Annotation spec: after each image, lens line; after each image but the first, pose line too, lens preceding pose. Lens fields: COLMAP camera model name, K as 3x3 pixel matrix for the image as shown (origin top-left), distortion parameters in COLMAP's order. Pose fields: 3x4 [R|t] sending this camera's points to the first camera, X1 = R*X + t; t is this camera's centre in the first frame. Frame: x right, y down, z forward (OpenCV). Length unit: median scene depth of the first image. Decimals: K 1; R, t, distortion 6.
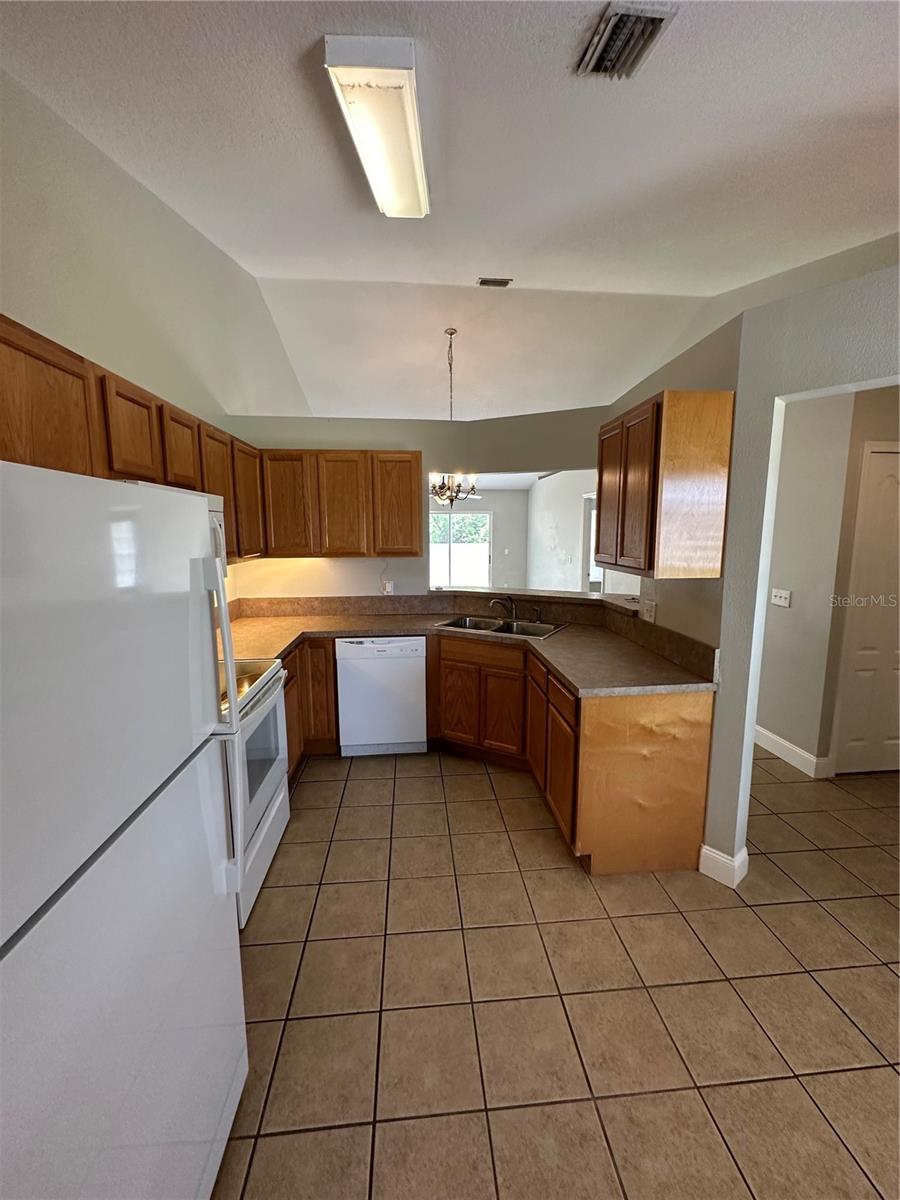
lens RADIAL K [[473.7, 0, 449.3], [0, 473.7, 598.2], [0, 0, 1]] dist [-0.017144, 0.000982]
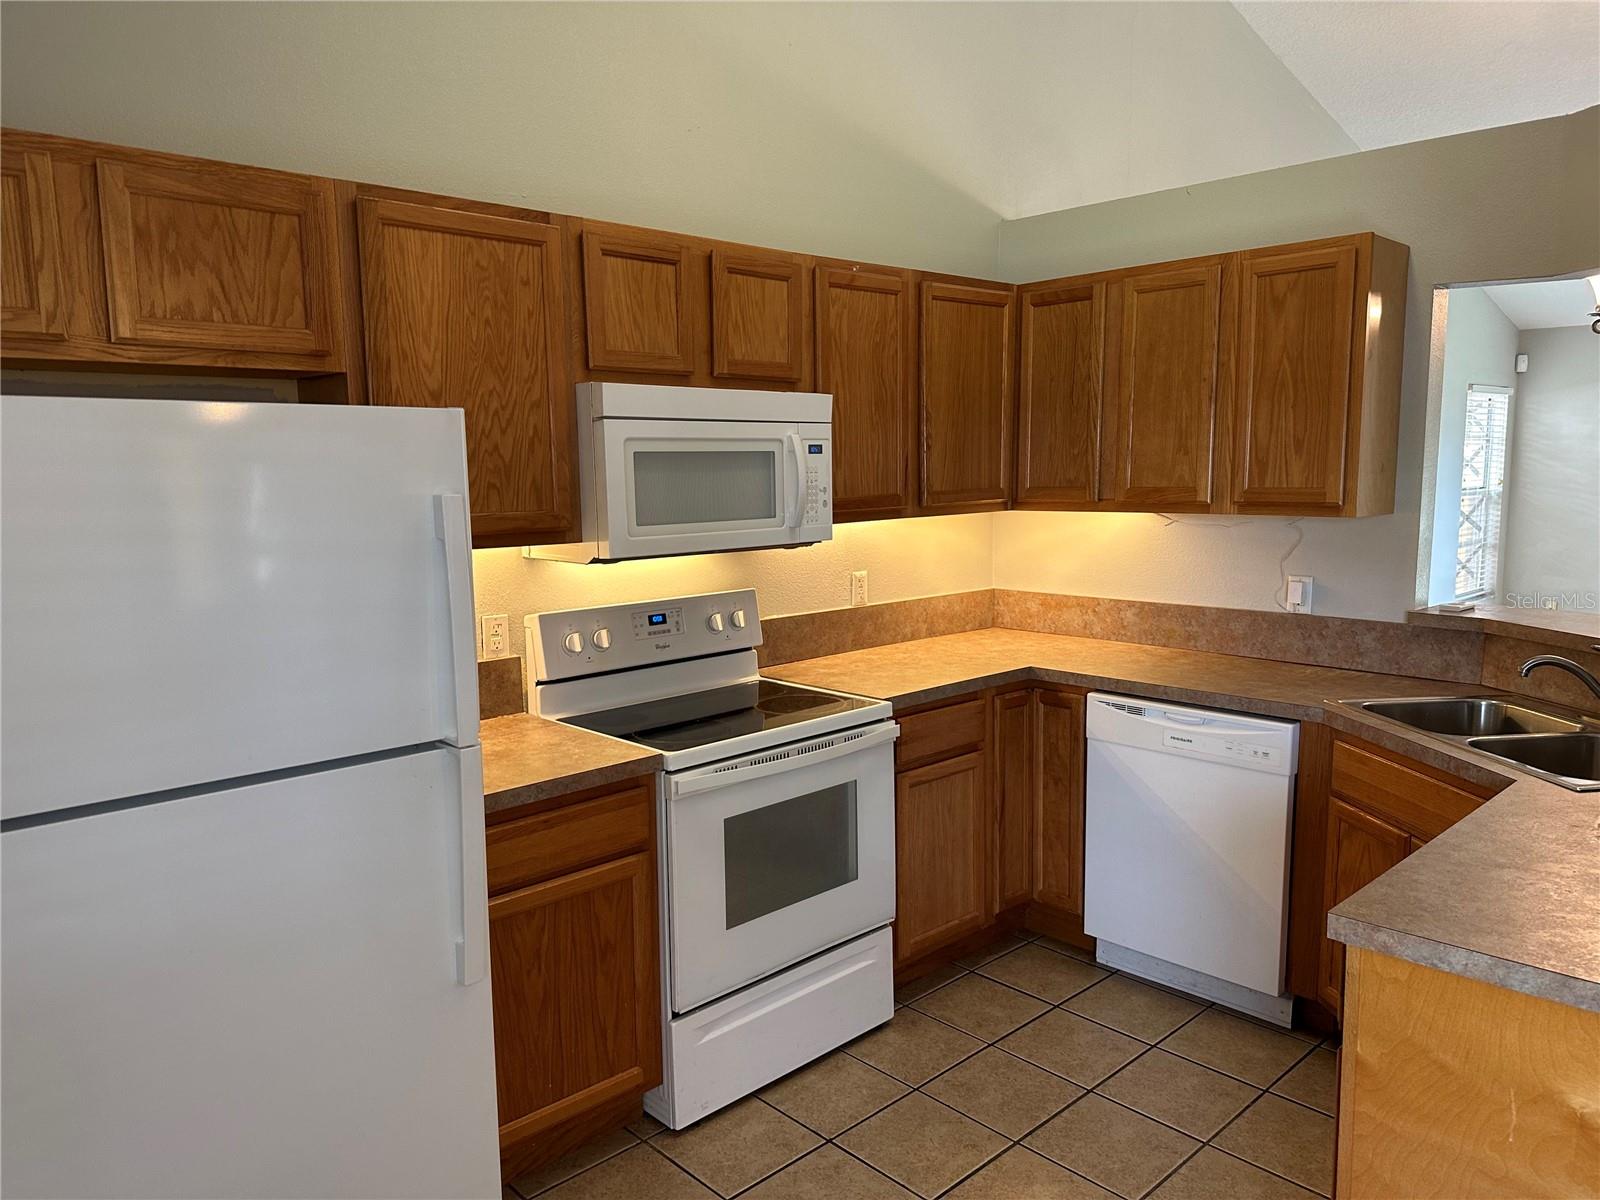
lens RADIAL K [[1107.4, 0, 801.7], [0, 1107.4, 608.2], [0, 0, 1]] dist [0.038678, -0.042543]
pose [[0.620952, 0.096438, -0.777893, 0.385323], [-0.098194, 0.994155, 0.044866, -0.013400], [0.777674, 0.048525, 0.626793, 0.119748]]
